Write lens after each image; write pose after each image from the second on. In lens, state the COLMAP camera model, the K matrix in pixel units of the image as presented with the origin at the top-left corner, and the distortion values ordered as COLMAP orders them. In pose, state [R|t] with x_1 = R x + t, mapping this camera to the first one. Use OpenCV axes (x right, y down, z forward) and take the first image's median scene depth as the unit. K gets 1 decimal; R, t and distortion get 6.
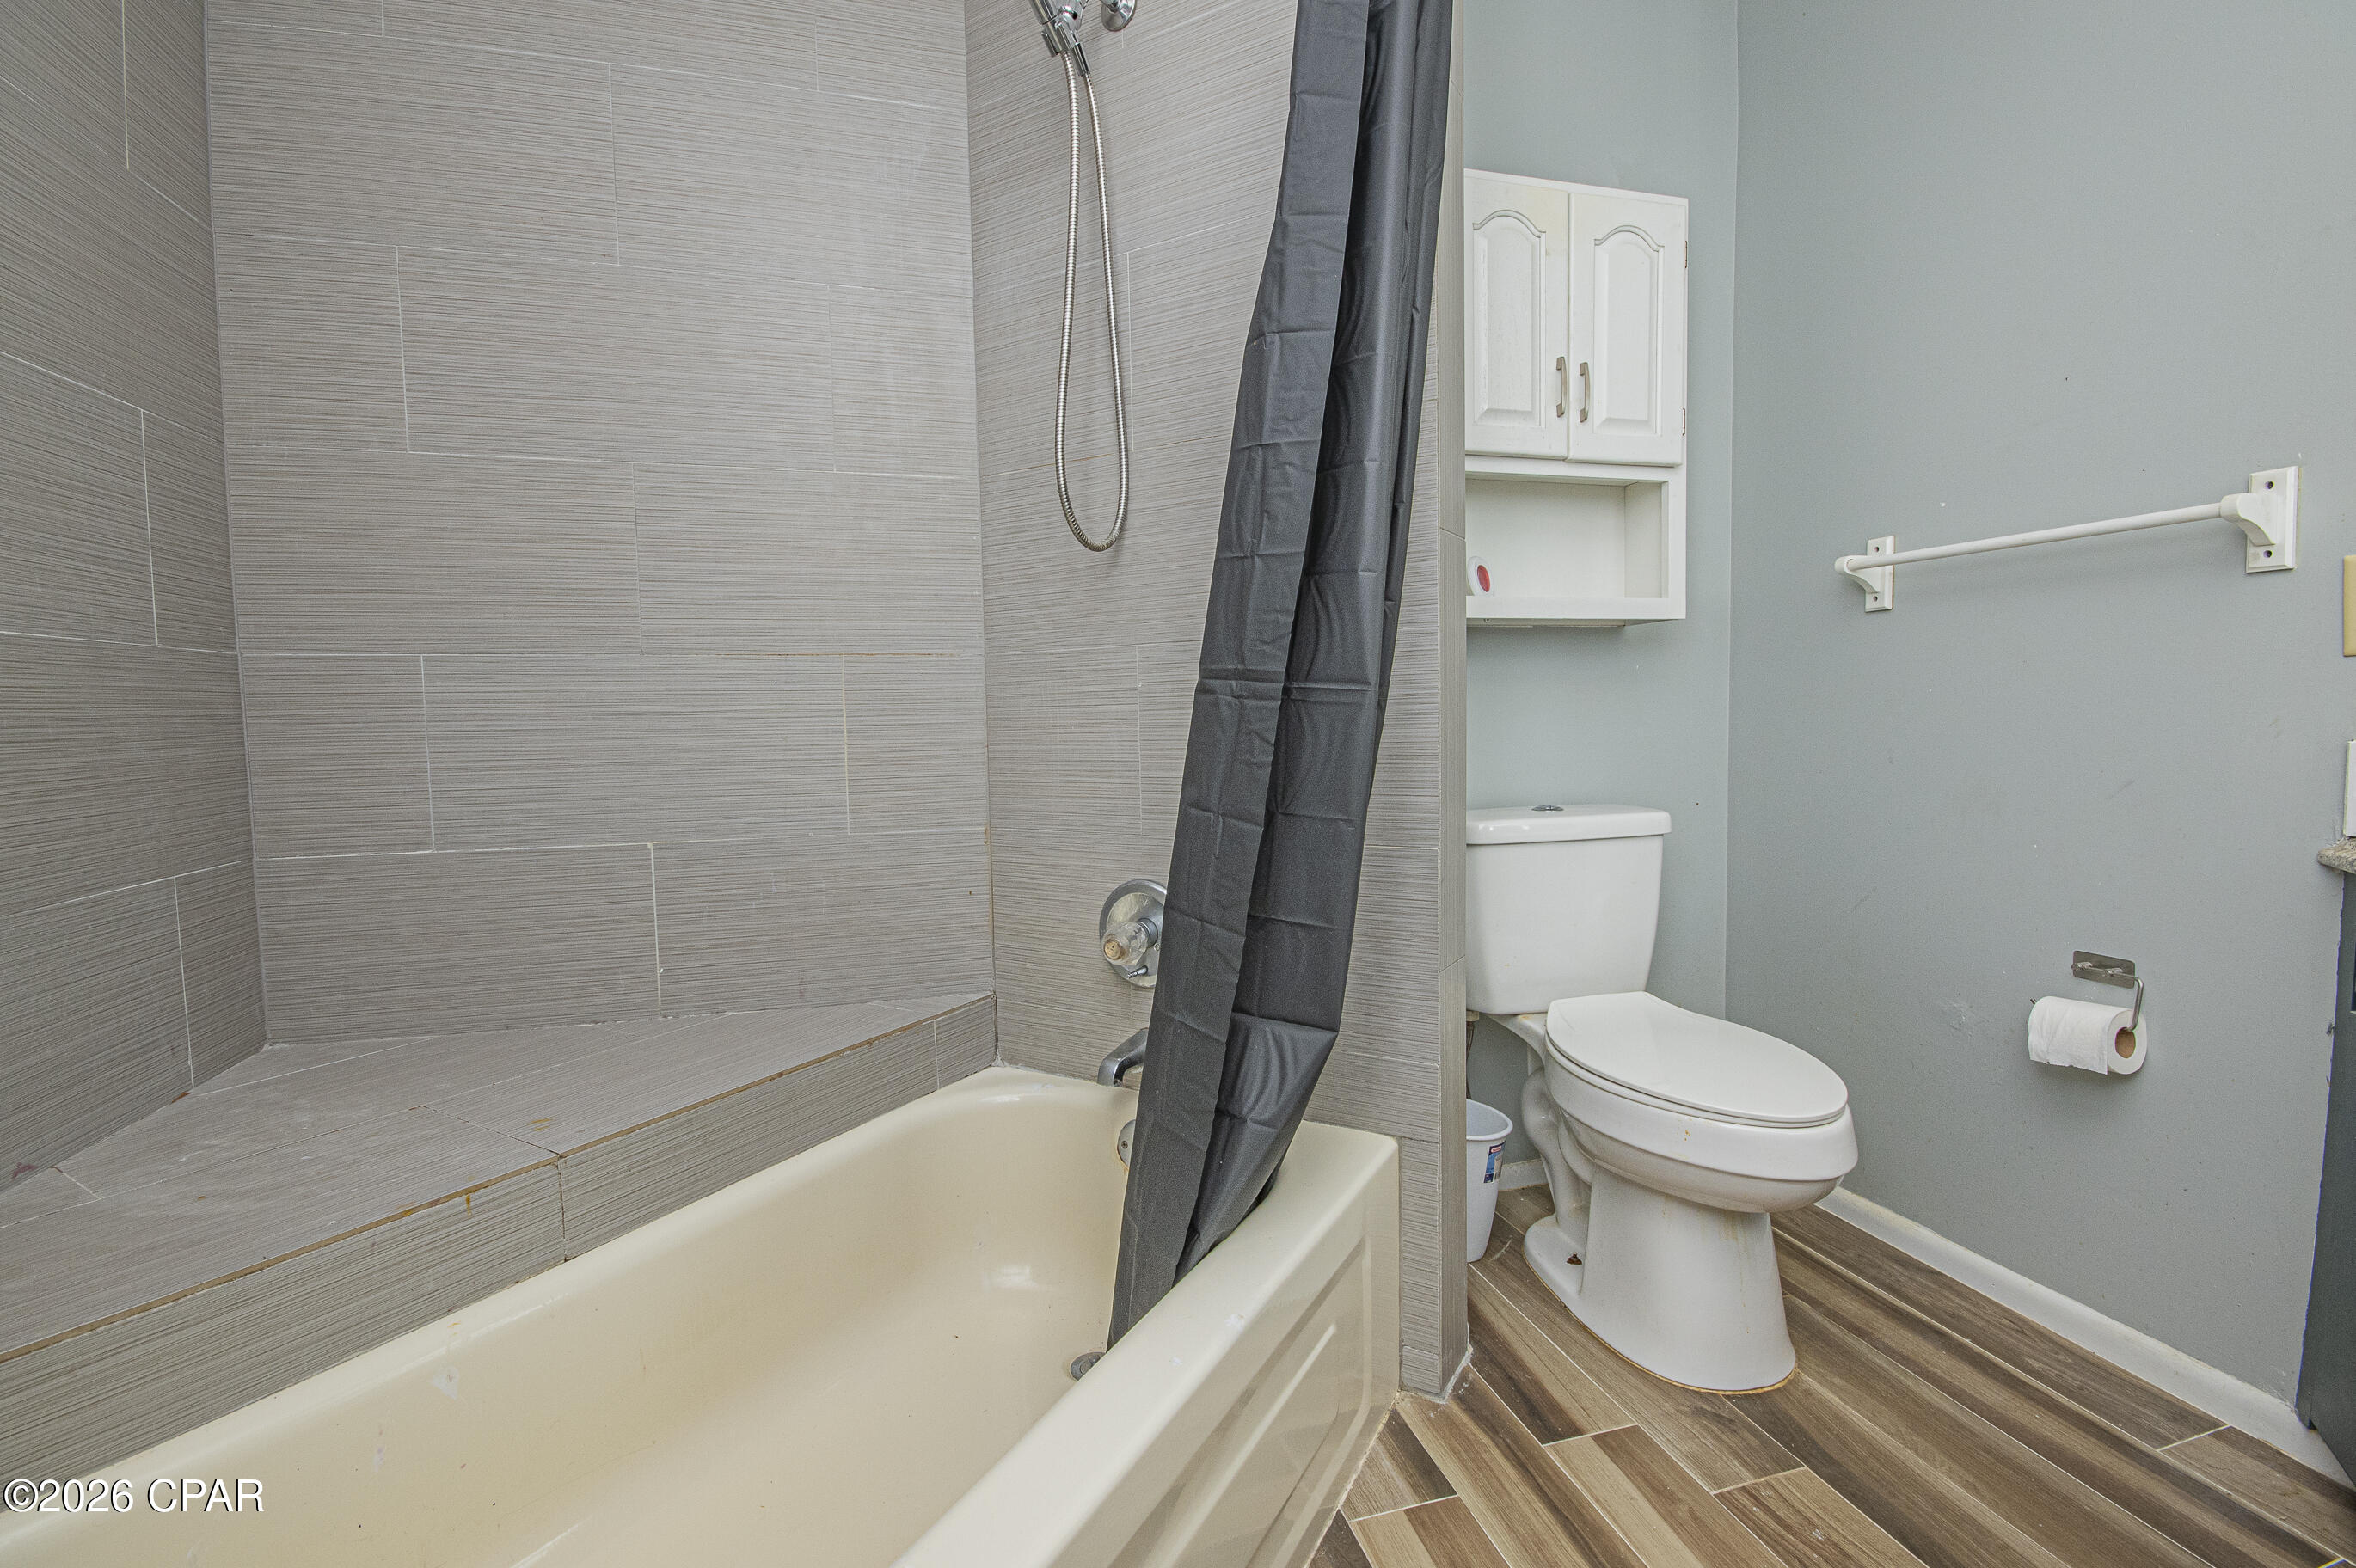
lens RADIAL K [[1019.6, 0, 1178.0], [0, 1019.6, 784.0], [0, 0, 1]] dist [-0.000193, -0.007705]
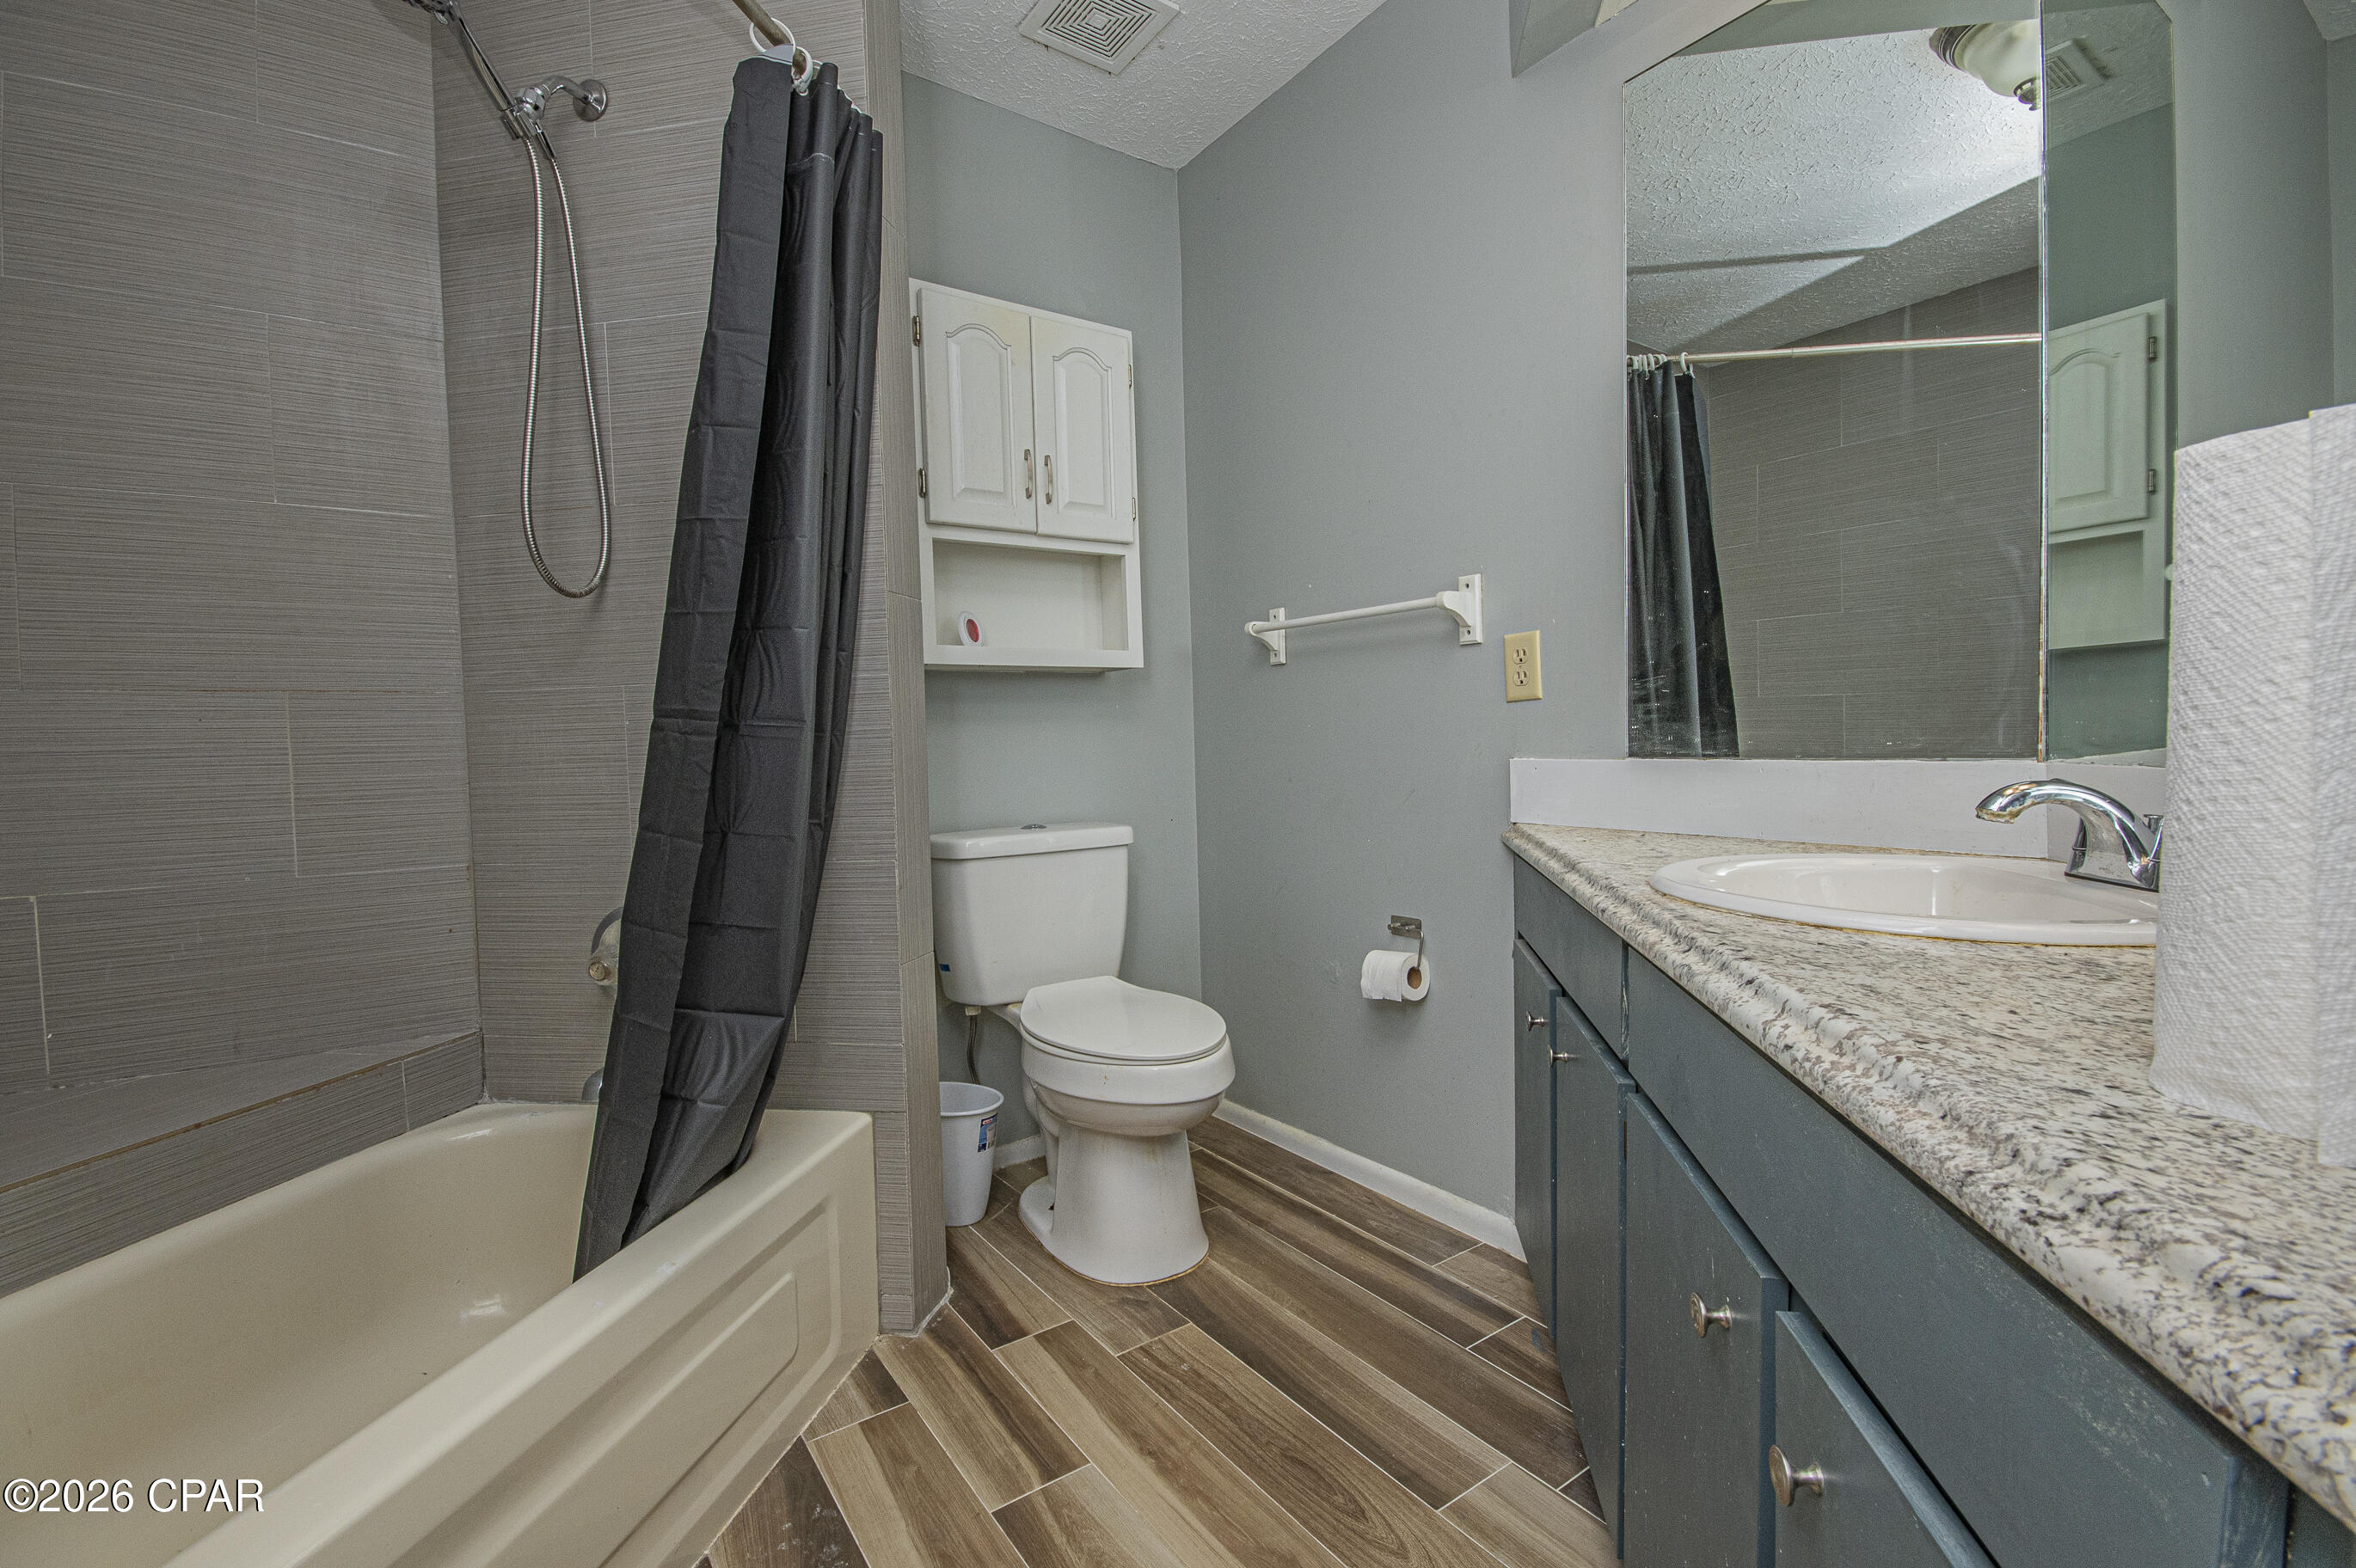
lens RADIAL K [[1035.3, 0, 1190.9], [0, 1035.3, 783.9], [0, 0, 1]] dist [0.002809, -0.008350]
pose [[0.938832, -0.020492, 0.343766, 0.156940], [0.032569, 0.999037, -0.029392, 0.020288], [-0.342833, 0.038791, 0.938595, -0.238444]]
